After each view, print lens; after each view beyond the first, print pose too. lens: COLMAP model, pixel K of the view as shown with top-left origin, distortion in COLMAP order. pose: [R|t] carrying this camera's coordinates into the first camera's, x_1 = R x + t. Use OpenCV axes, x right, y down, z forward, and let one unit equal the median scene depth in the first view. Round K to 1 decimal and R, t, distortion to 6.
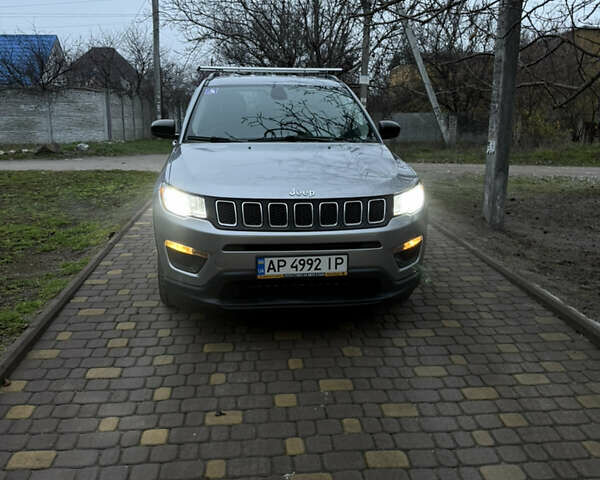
lens RADIAL K [[576.0, 0, 282.9], [0, 576.0, 217.4], [0, 0, 1]] dist [0.098923, -0.177295]
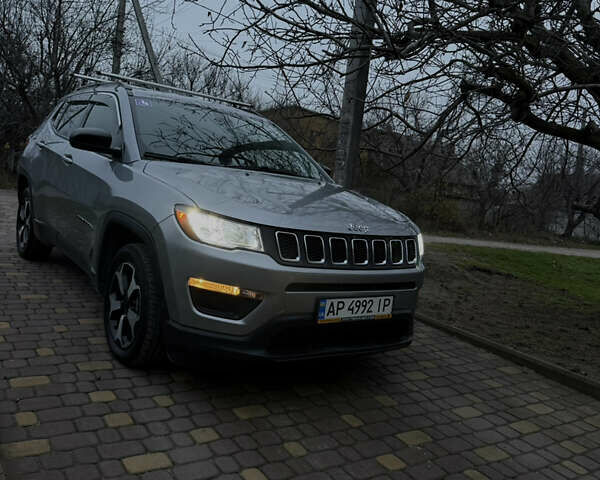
lens RADIAL K [[576.0, 0, 282.9], [0, 576.0, 217.4], [0, 0, 1]] dist [0.098923, -0.177295]
pose [[0.852220, 0.068443, 0.518688, -0.547624], [-0.021424, 0.995140, -0.096113, 0.031971], [-0.522745, 0.070797, 0.849544, 0.276834]]
